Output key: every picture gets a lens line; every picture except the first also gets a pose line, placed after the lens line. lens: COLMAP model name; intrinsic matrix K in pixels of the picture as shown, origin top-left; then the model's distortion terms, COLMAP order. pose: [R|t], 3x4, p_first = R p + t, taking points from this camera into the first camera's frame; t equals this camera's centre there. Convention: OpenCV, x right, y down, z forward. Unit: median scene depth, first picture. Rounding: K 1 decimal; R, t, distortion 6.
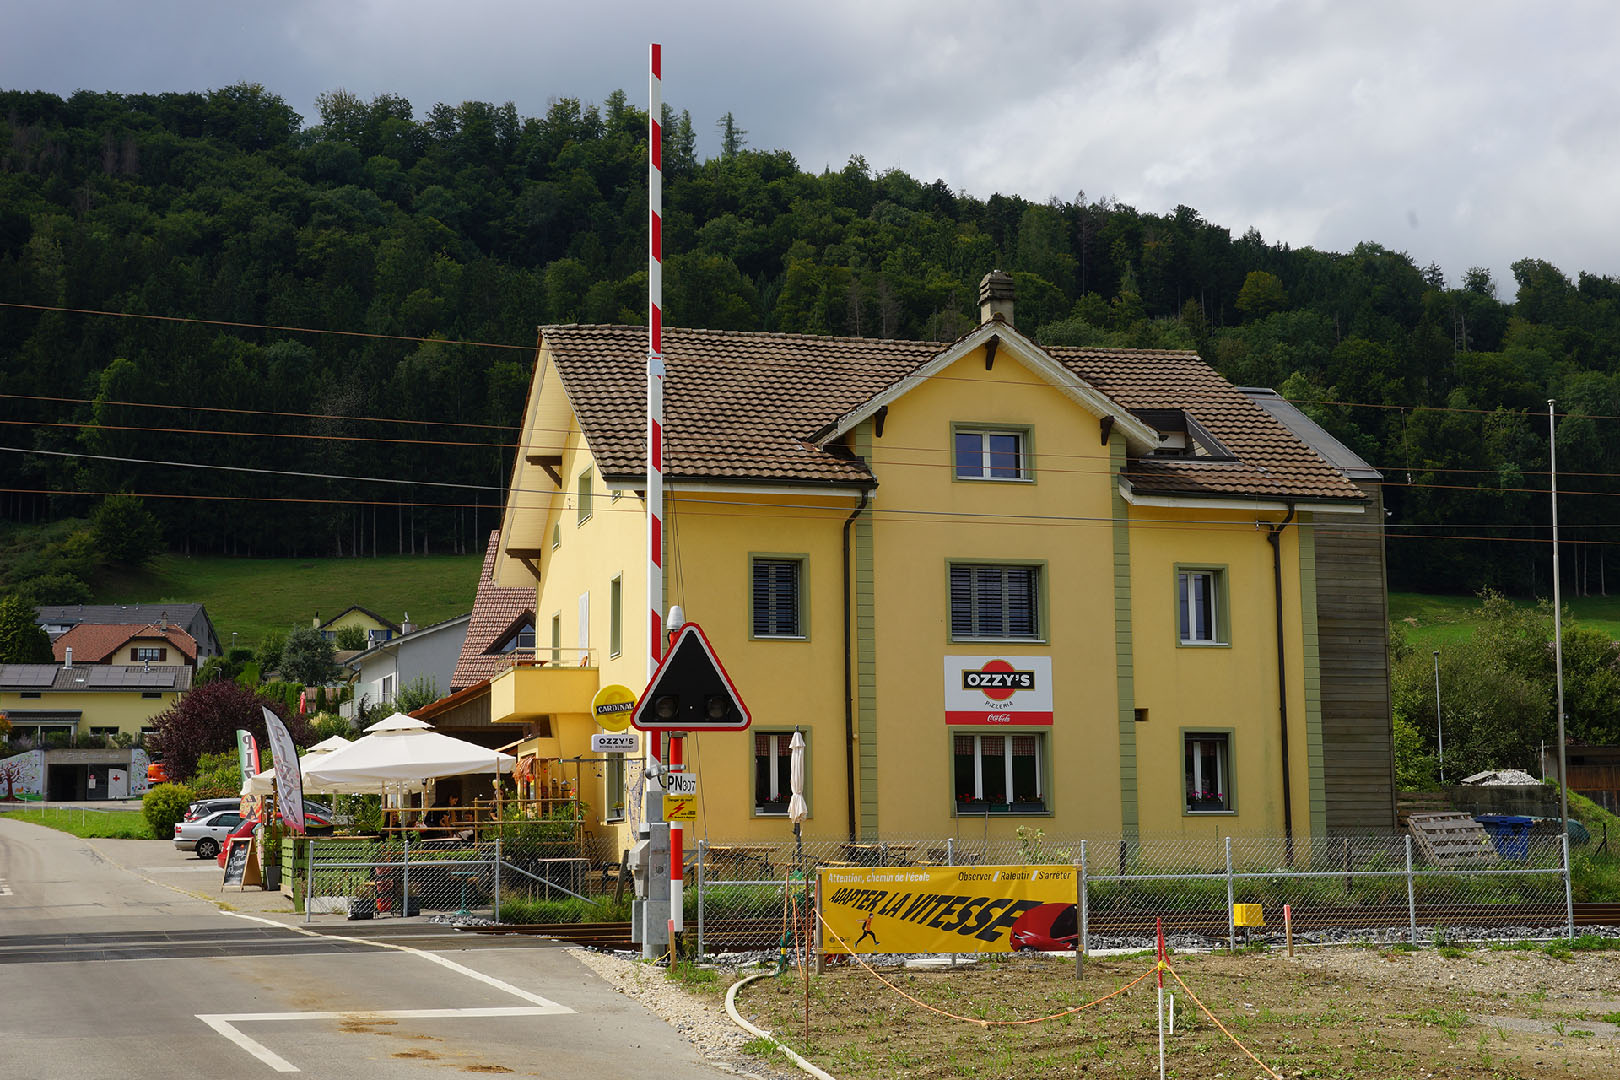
lens RADIAL K [[2278.6, 0, 811.8], [0, 2278.6, 540.7], [0, 0, 1]] dist [0.019691, 0.000000]
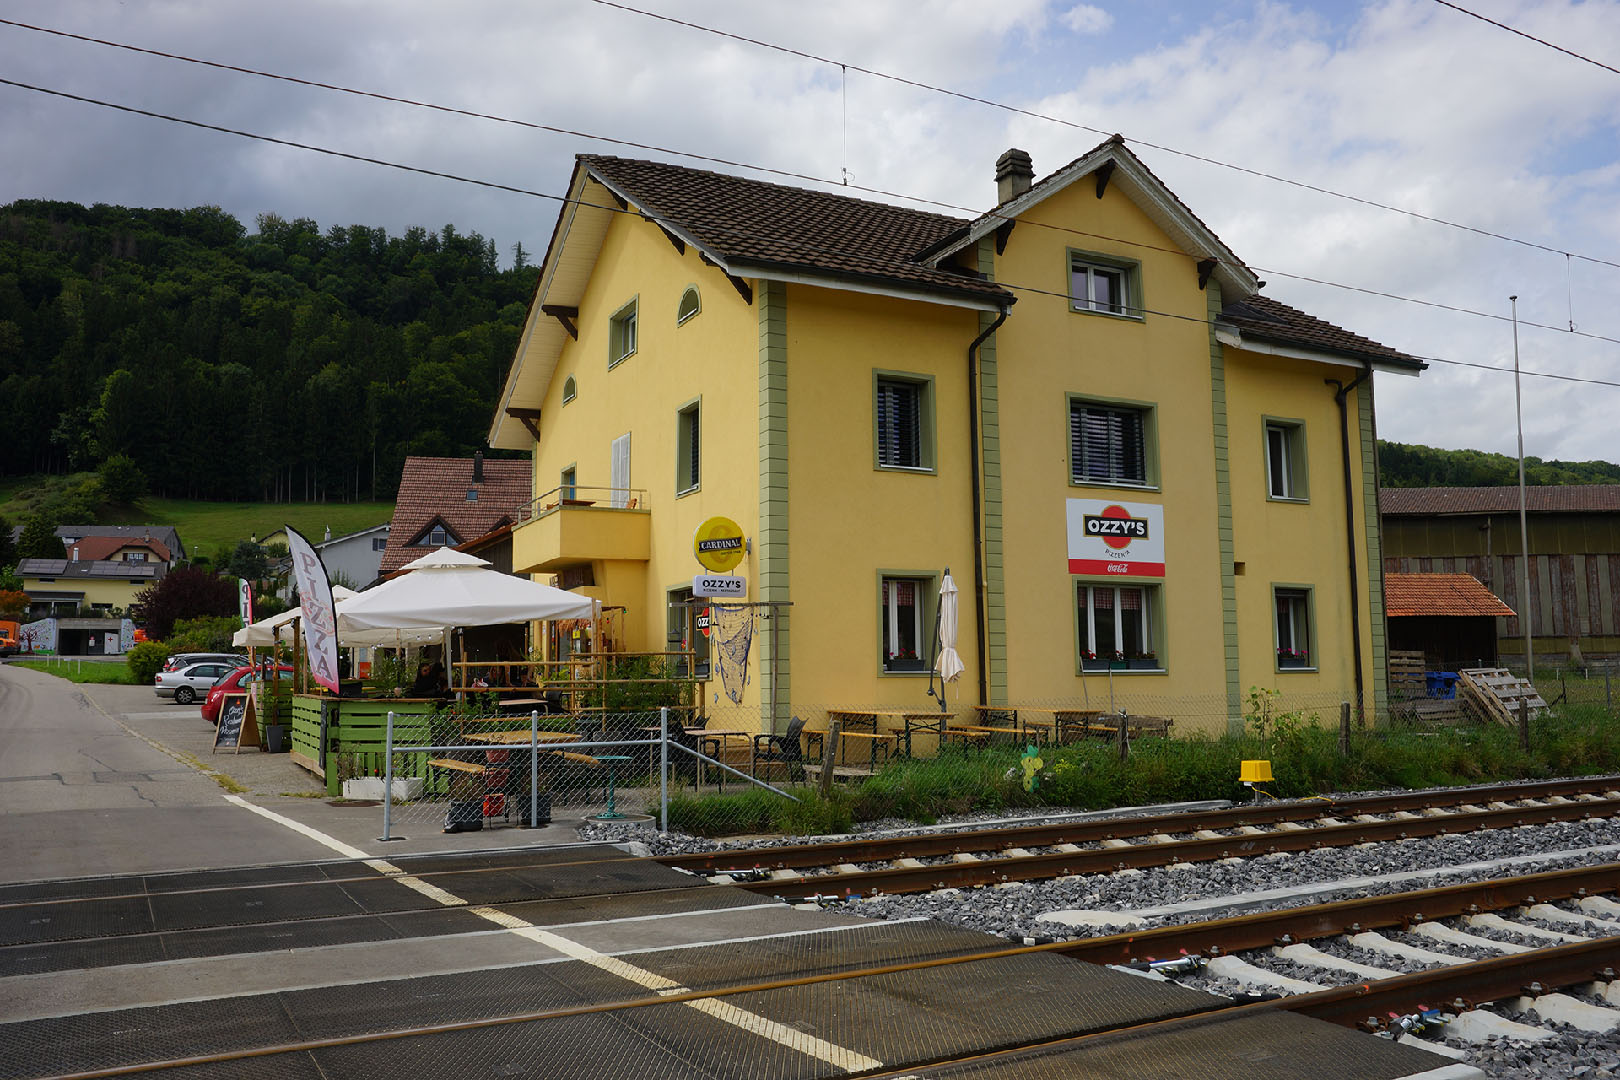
lens RADIAL K [[1305.3, 0, 812.3], [0, 1305.3, 543.4], [0, 0, 1]] dist [-0.061975, 0.042995]
pose [[0.979731, 0.023267, 0.198964, -0.035298], [-0.027958, 0.999393, 0.020804, 0.014782], [-0.198359, -0.025945, 0.979786, 0.124427]]
